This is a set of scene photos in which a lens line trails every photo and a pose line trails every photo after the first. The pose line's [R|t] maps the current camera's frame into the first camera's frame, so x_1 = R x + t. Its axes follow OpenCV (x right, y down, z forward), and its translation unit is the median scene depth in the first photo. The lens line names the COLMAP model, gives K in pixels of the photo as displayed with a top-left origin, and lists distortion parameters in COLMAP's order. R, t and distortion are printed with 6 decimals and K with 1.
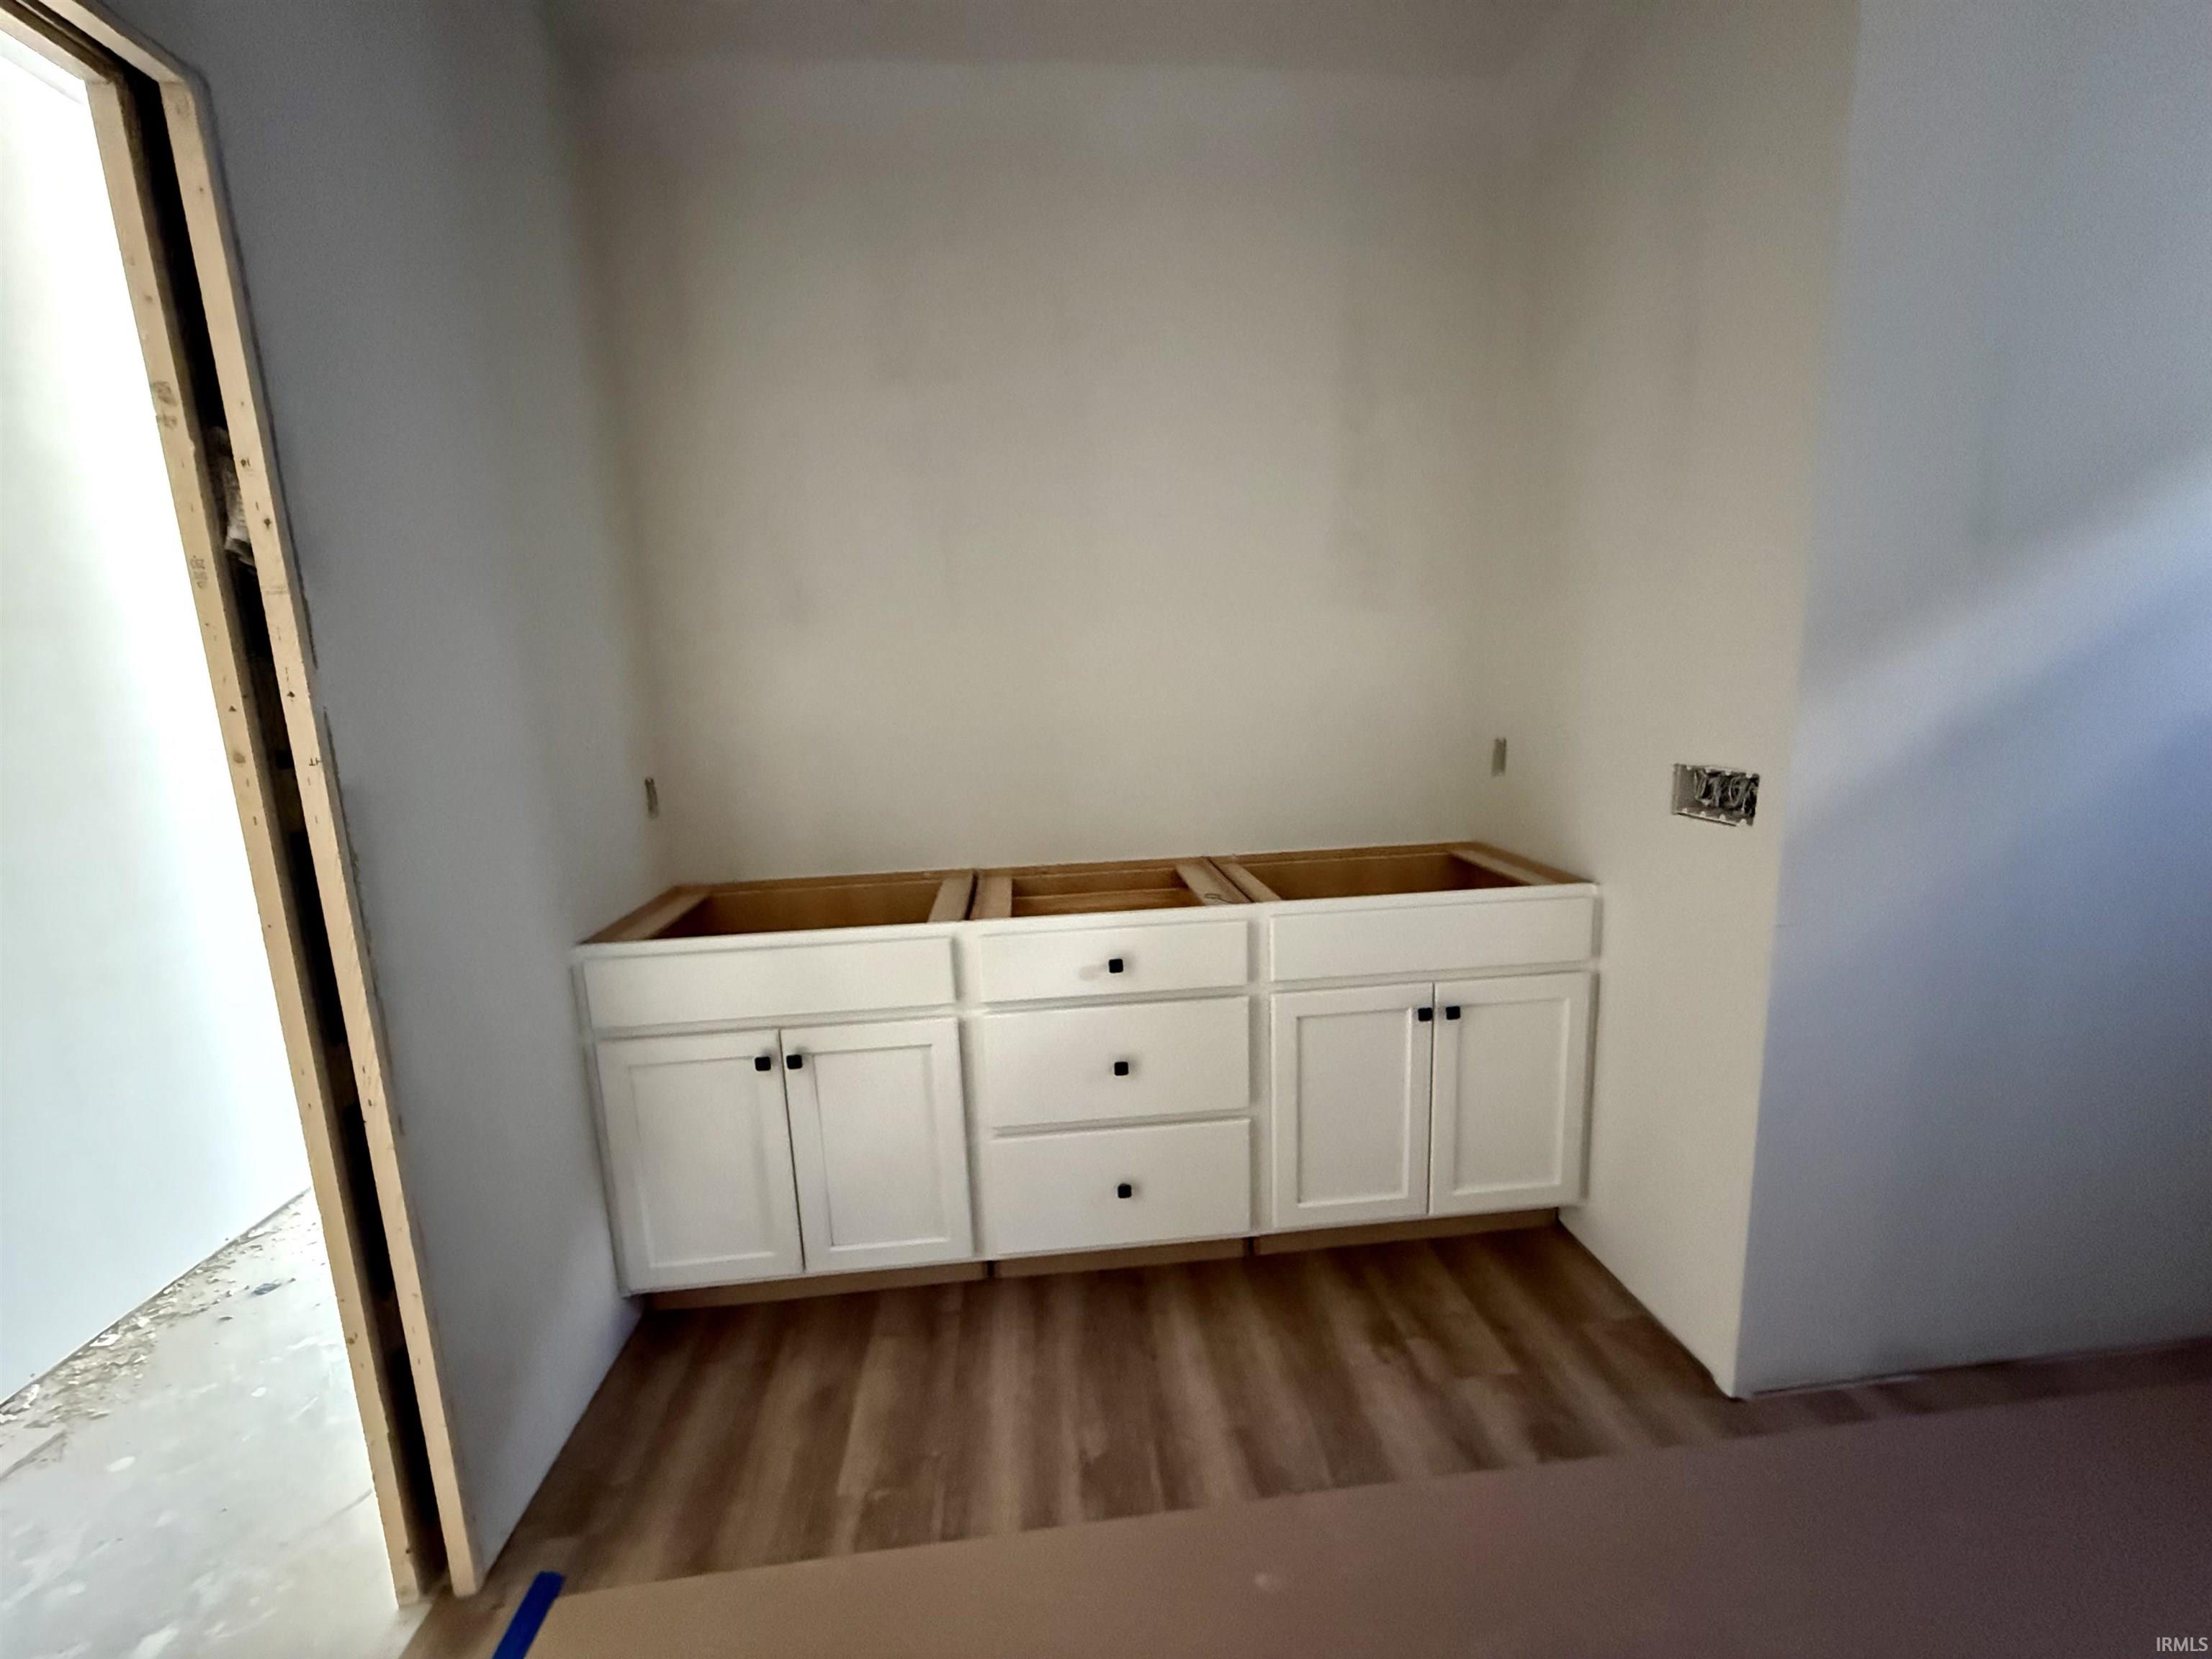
lens RADIAL K [[887.6, 0, 1099.7], [0, 887.6, 828.0], [0, 0, 1]] dist [-0.001433, -0.000505]
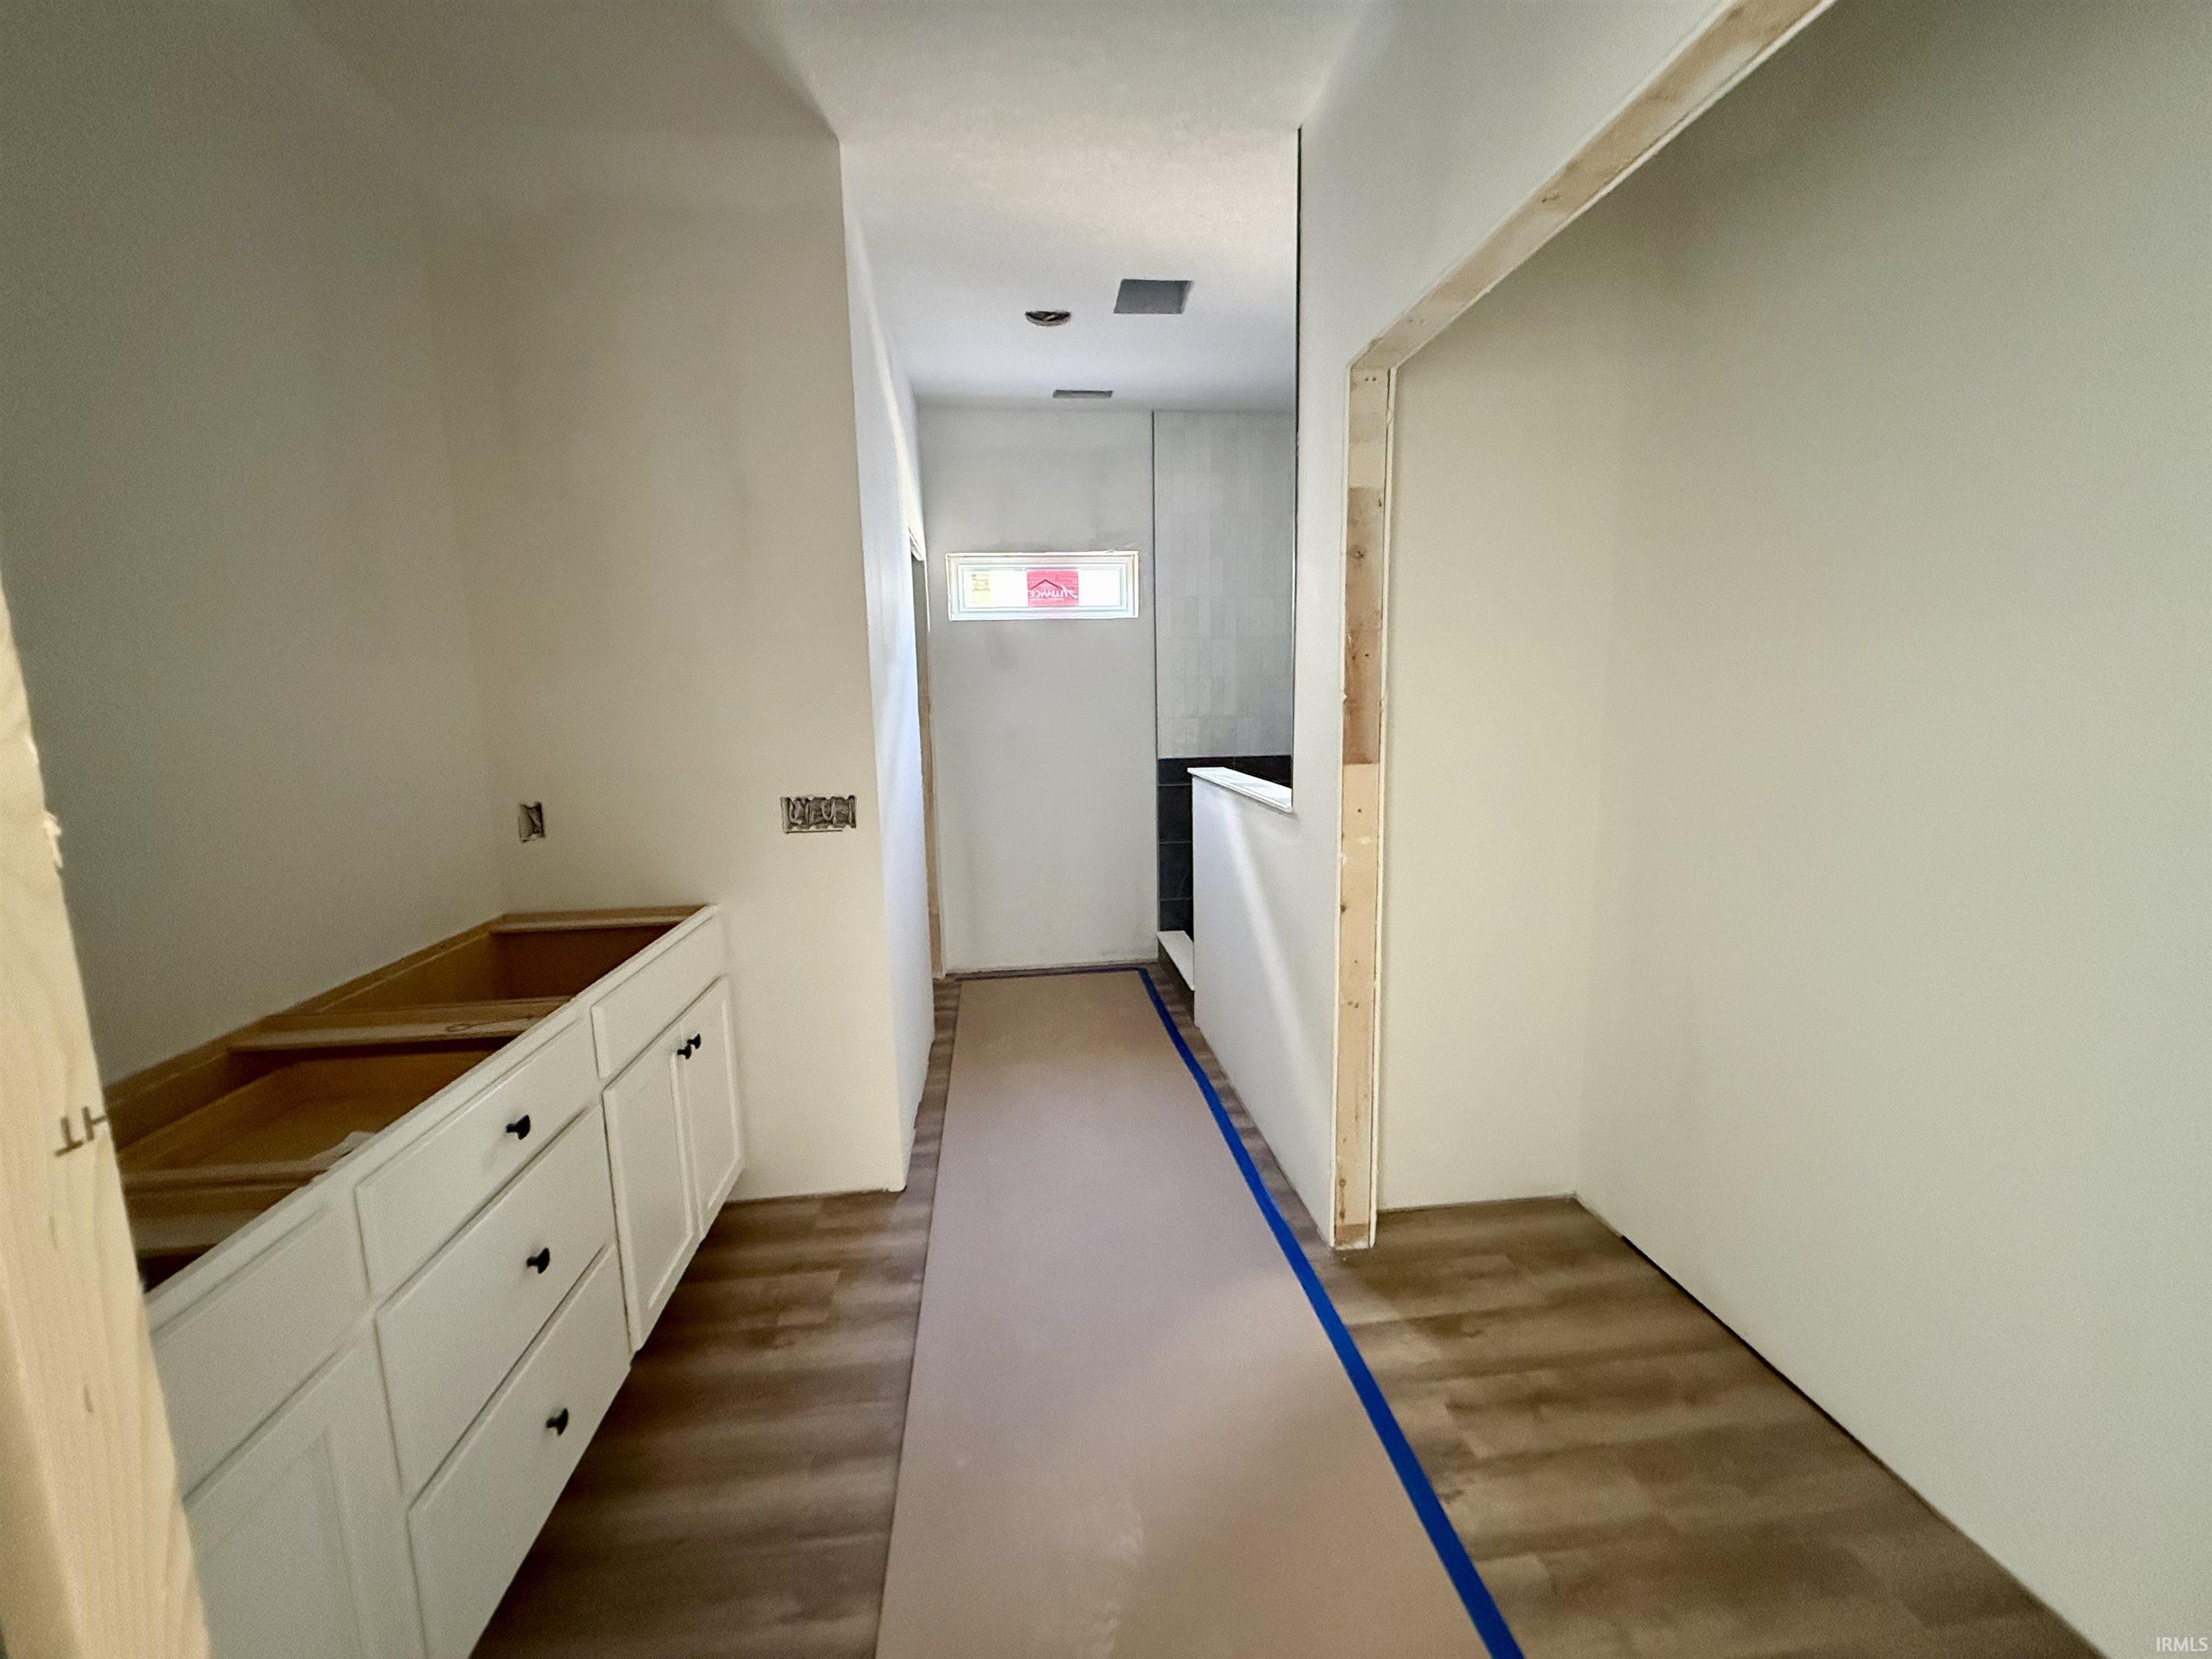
lens RADIAL K [[887.6, 0, 1100.5], [0, 887.6, 828.6], [0, 0, 1]] dist [-0.001433, -0.000505]
pose [[-0.021579, -0.109335, 0.993771, -0.713484], [0.189712, 0.975495, 0.111443, -0.080306], [-0.981603, 0.190935, -0.000308, 0.487754]]
